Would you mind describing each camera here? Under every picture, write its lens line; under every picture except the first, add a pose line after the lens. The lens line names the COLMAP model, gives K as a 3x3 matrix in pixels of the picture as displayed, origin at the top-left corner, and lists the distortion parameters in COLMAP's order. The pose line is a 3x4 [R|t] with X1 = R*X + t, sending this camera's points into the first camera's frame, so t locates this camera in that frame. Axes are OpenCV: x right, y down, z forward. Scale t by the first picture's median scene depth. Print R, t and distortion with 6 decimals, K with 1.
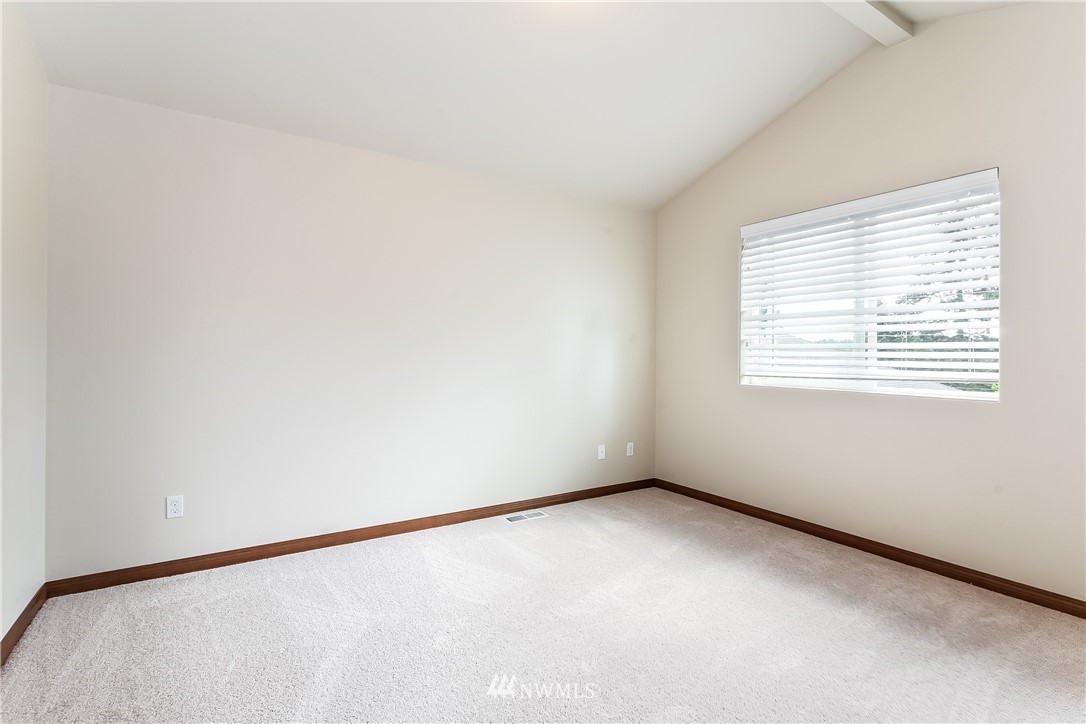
lens RADIAL K [[505.7, 0, 543.0], [0, 505.7, 362.0], [0, 0, 1]] dist [-0.015741, -0.000376]
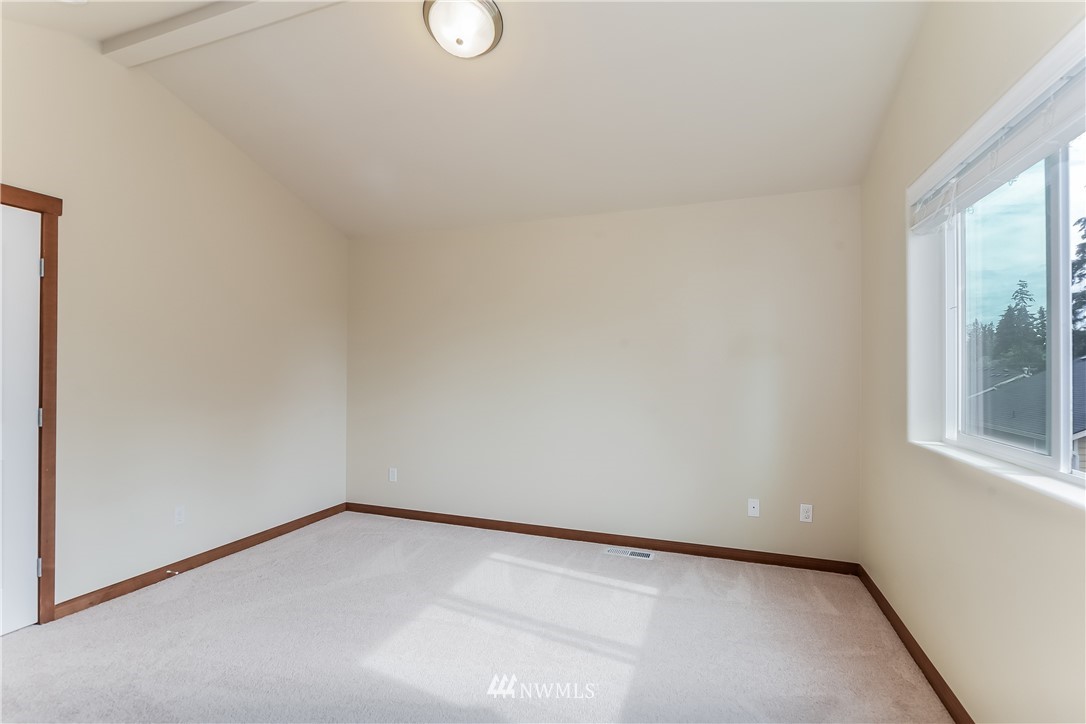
lens RADIAL K [[488.2, 0, 543.0], [0, 488.2, 362.0], [0, 0, 1]] dist [0.002305, -0.000516]
pose [[0.610687, -0.014757, -0.791735, 0.595444], [-0.013060, 0.999503, -0.028703, -0.030737], [0.791765, 0.027869, 0.610190, 0.279743]]
